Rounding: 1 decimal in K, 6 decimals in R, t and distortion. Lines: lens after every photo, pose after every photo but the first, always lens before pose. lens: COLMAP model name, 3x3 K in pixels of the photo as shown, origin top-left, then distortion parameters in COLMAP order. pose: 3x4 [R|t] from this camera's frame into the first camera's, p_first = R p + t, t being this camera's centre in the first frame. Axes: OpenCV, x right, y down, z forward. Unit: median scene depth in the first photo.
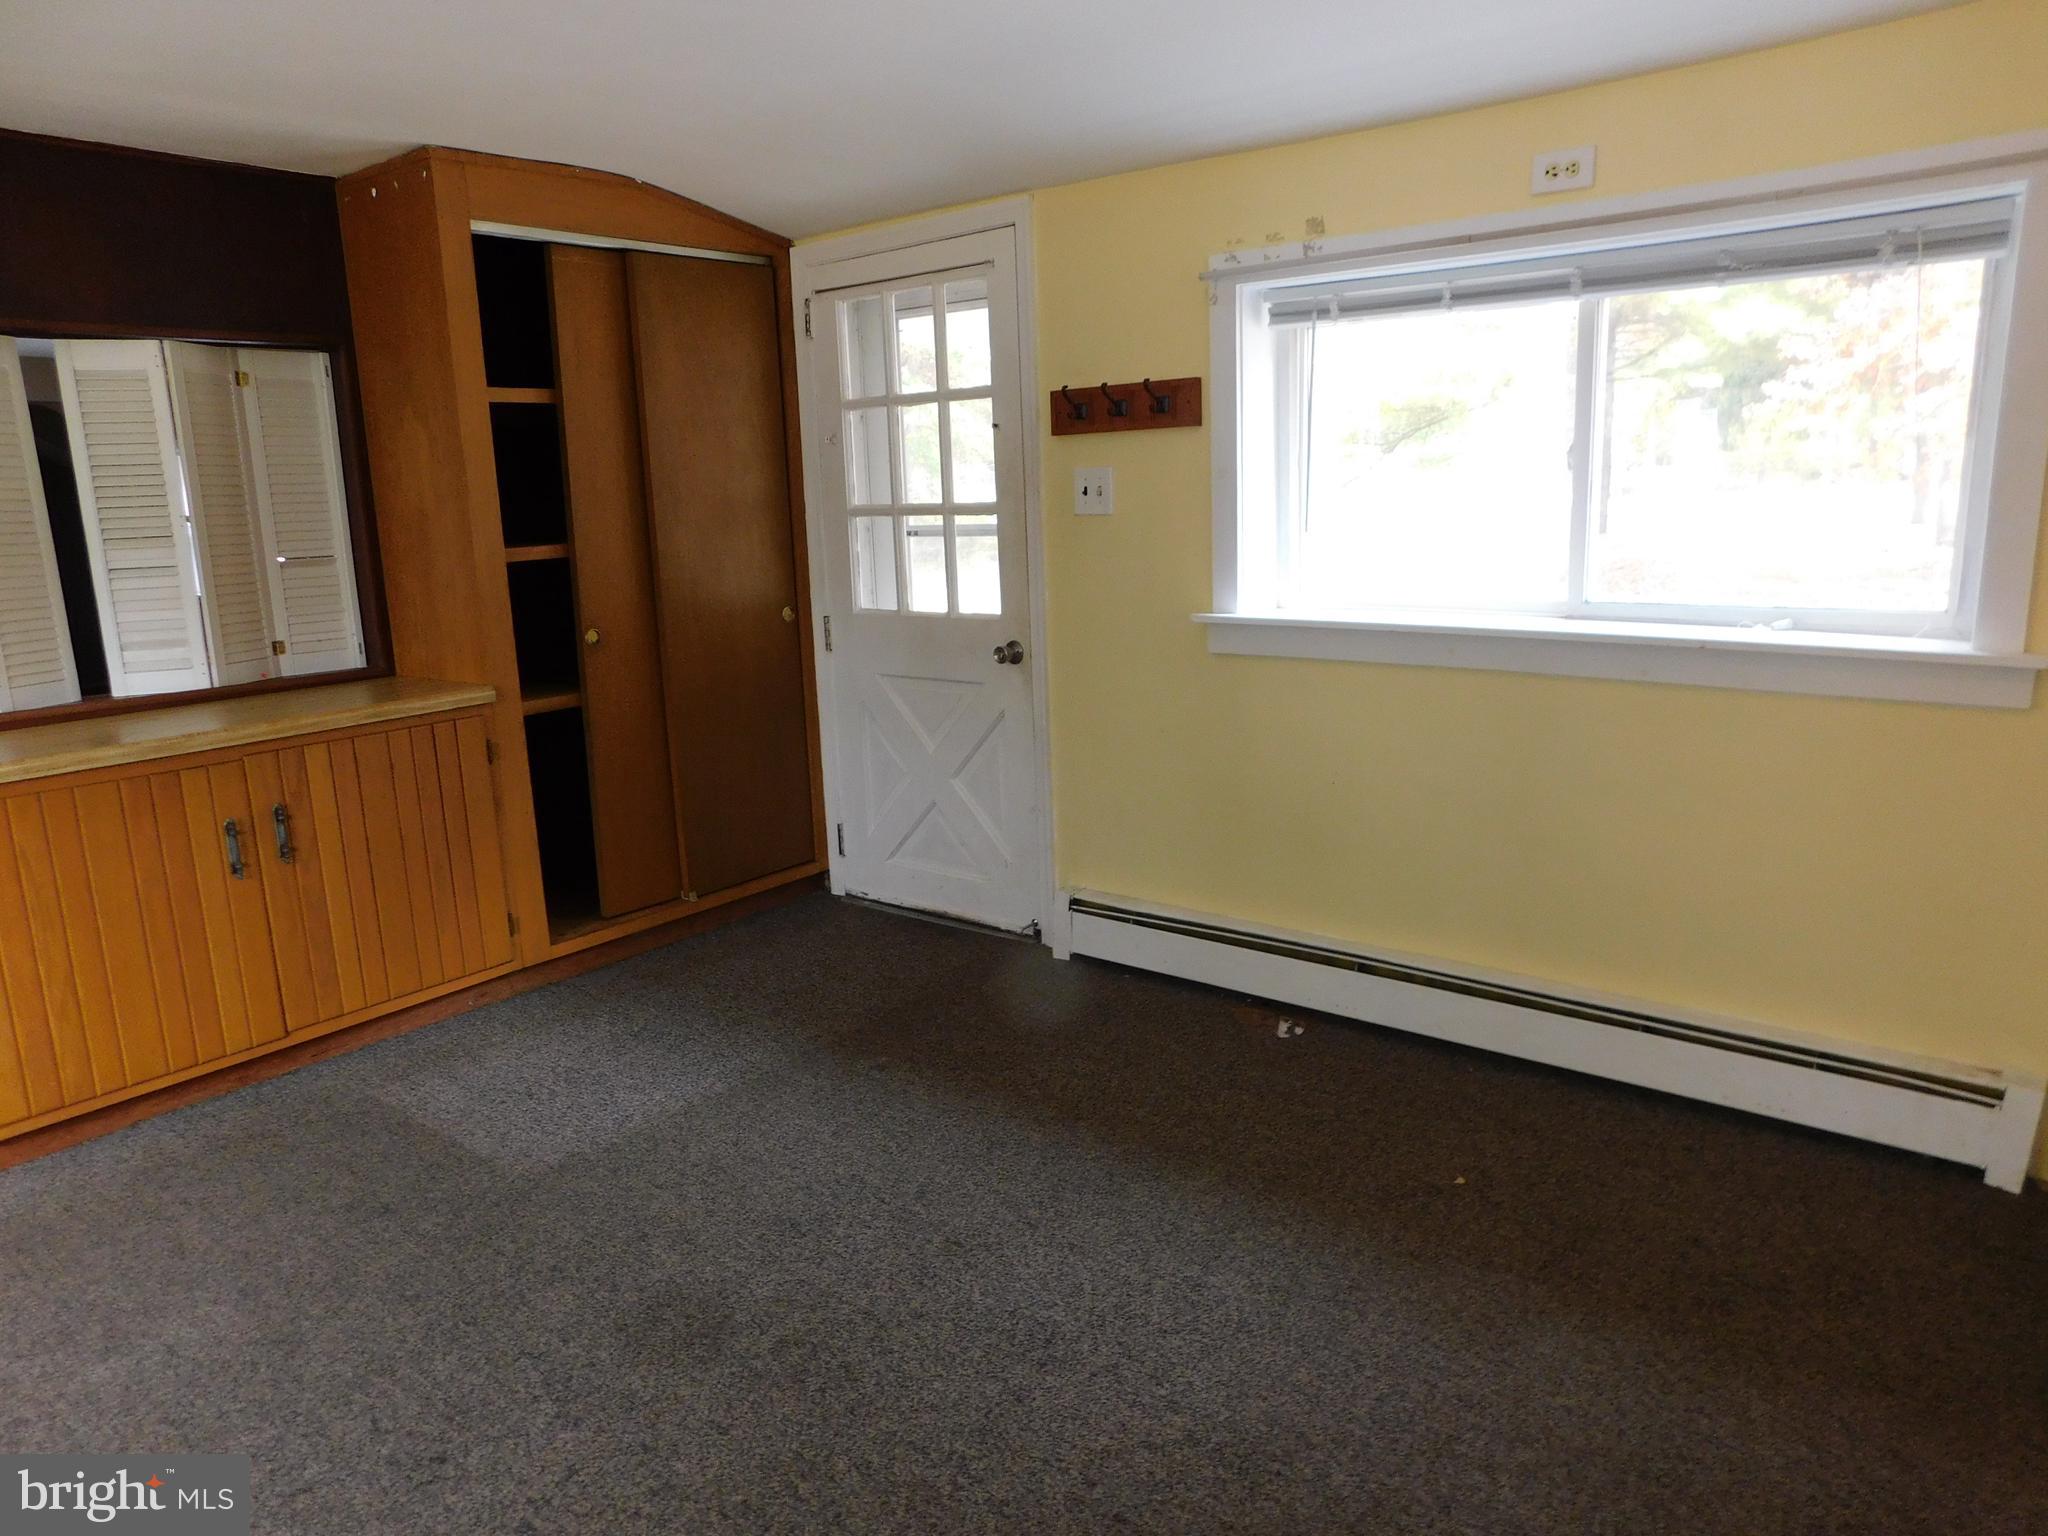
lens RADIAL K [[1362.4, 0, 1023.0], [0, 1362.4, 767.6], [0, 0, 1]] dist [-0.053364, 0.045114]
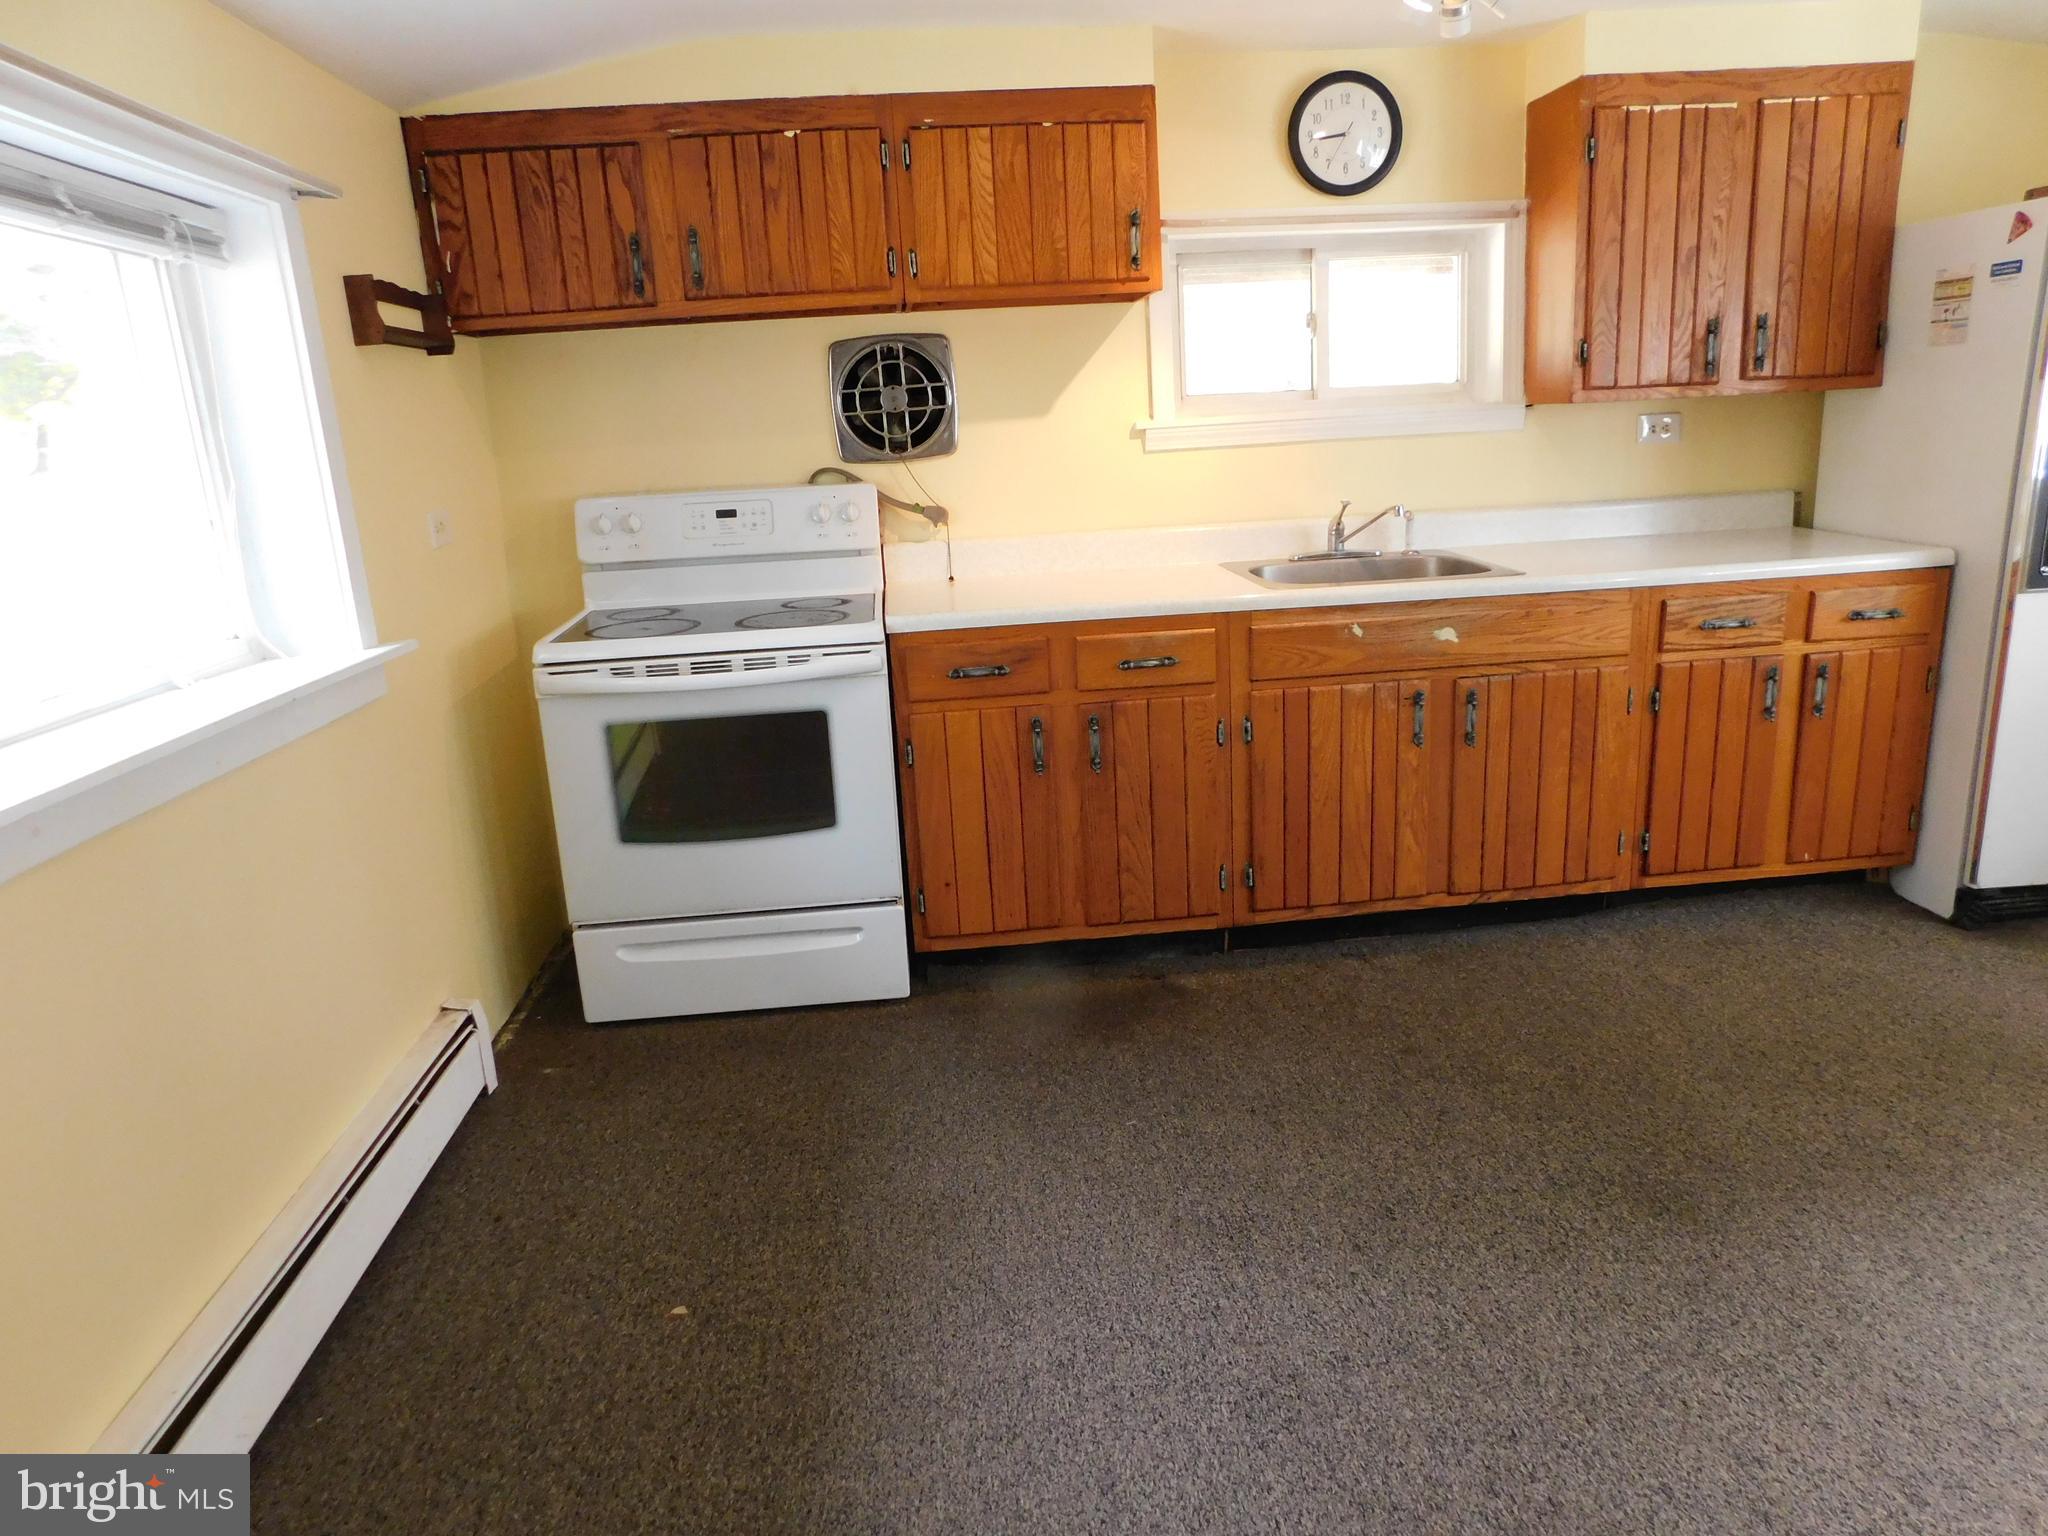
lens RADIAL K [[1362.4, 0, 1023.4], [0, 1362.4, 775.3], [0, 0, 1]] dist [-0.053364, 0.045114]
pose [[-0.702342, -0.108483, 0.703525, -0.481496], [0.221963, 0.905669, 0.361243, -0.315846], [-0.676350, 0.409872, -0.612010, 1.594805]]
